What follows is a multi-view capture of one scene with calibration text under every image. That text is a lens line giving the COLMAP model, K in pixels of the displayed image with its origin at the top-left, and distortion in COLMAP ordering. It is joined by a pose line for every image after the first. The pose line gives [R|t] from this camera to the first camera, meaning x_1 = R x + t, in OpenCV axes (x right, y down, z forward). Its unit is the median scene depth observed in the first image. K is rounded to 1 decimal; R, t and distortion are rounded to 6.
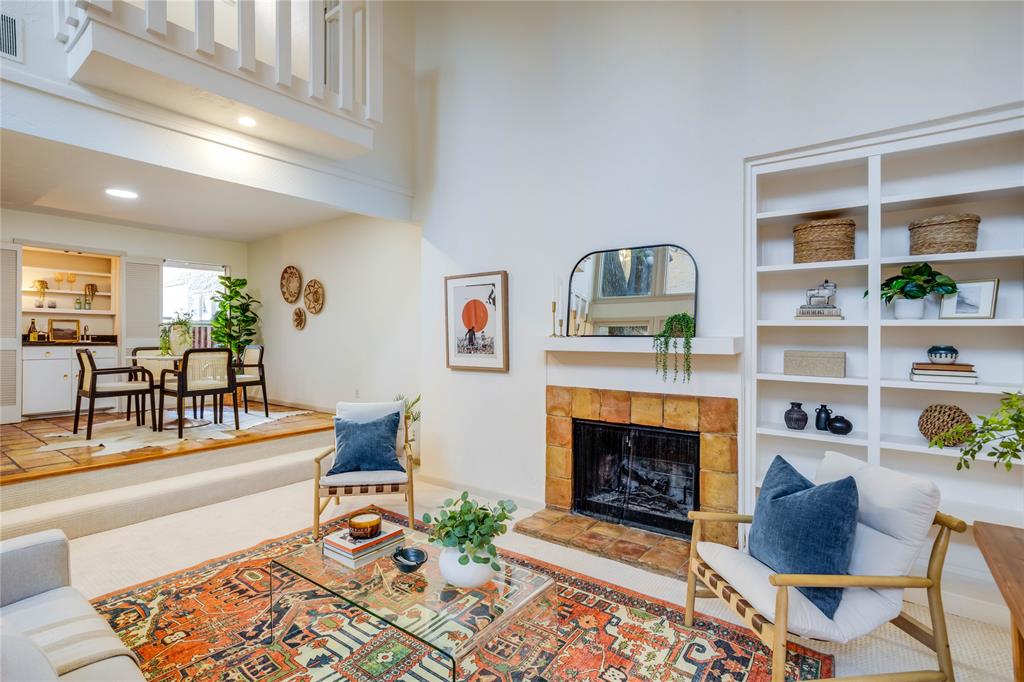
lens RADIAL K [[496.9, 0, 494.8], [0, 496.9, 336.7], [0, 0, 1]] dist [-0.047920, 0.034545]
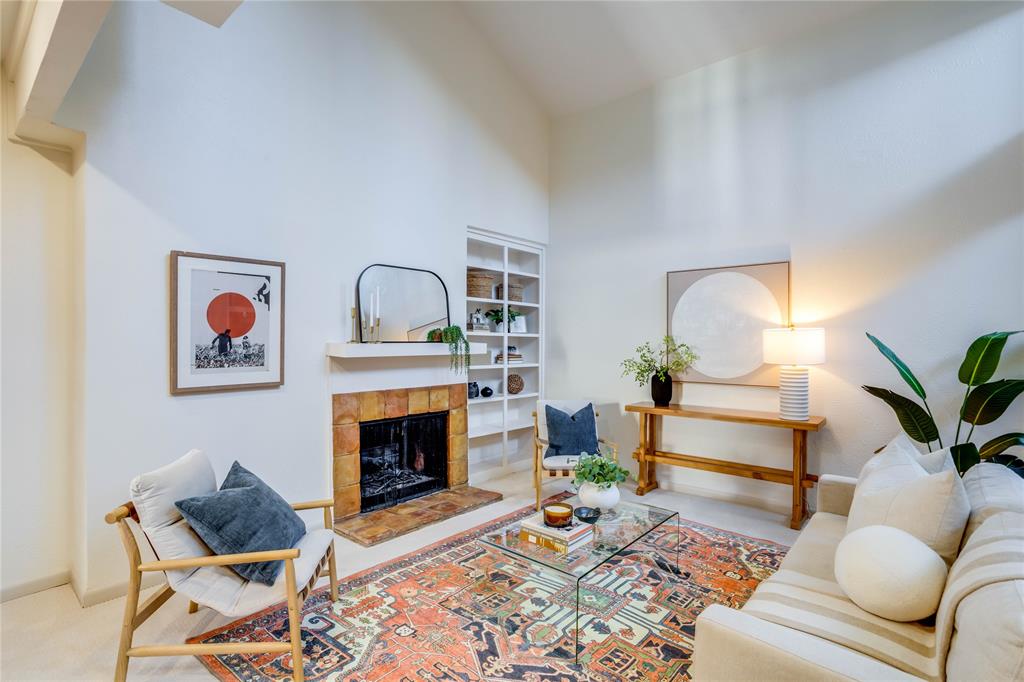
lens RADIAL K [[504.3, 0, 495.3], [0, 504.3, 344.8], [0, 0, 1]] dist [-0.049163, 0.040462]
pose [[0.065505, -0.011545, 0.997785, -0.877958], [-0.001075, 0.999932, 0.011640, -0.008782], [-0.997852, -0.001835, 0.065488, 0.670904]]
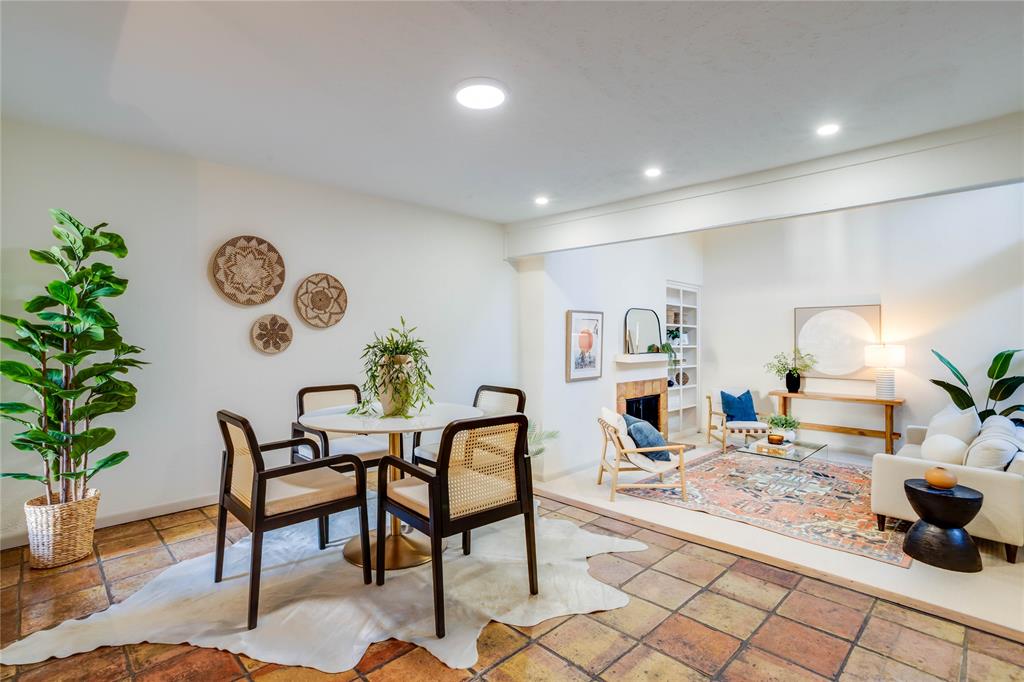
lens RADIAL K [[496.9, 0, 494.8], [0, 496.9, 336.7], [0, 0, 1]] dist [-0.047920, 0.034545]
pose [[0.144274, 0.001192, 0.989537, -1.725108], [0.000012, 0.999999, -0.001206, -0.062268], [-0.989538, 0.000186, 0.144274, 1.243124]]
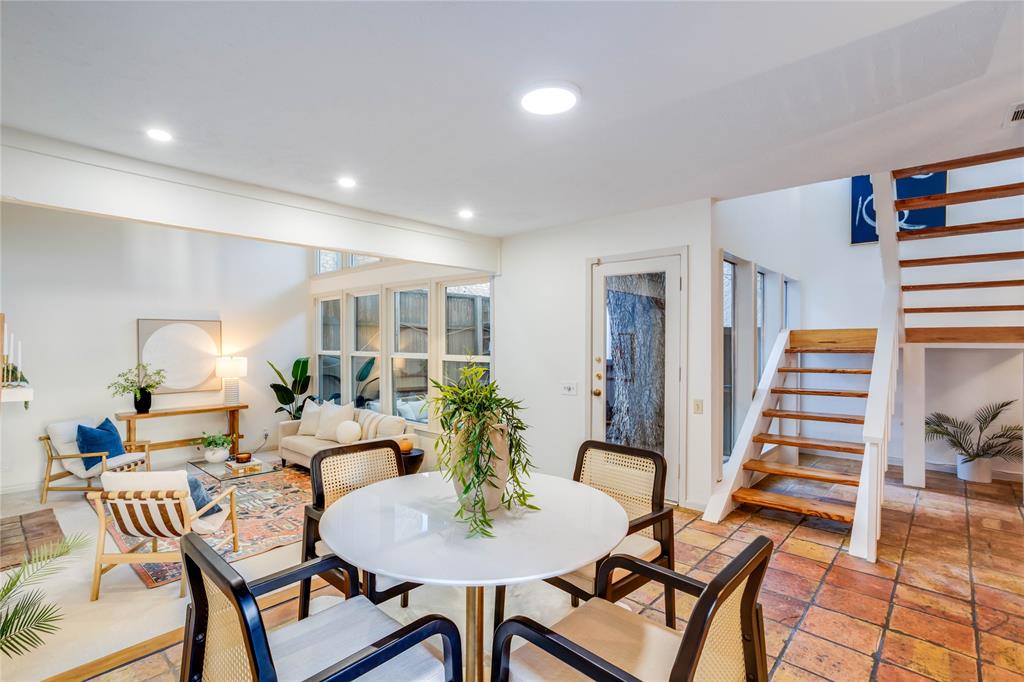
lens RADIAL K [[496.9, 0, 494.8], [0, 496.9, 336.7], [0, 0, 1]] dist [-0.047920, 0.034545]
pose [[-0.995430, 0.001679, 0.095477, -1.037464], [0.001198, 0.999986, -0.005092, -0.106518], [-0.095484, -0.004954, -0.995419, 1.994667]]
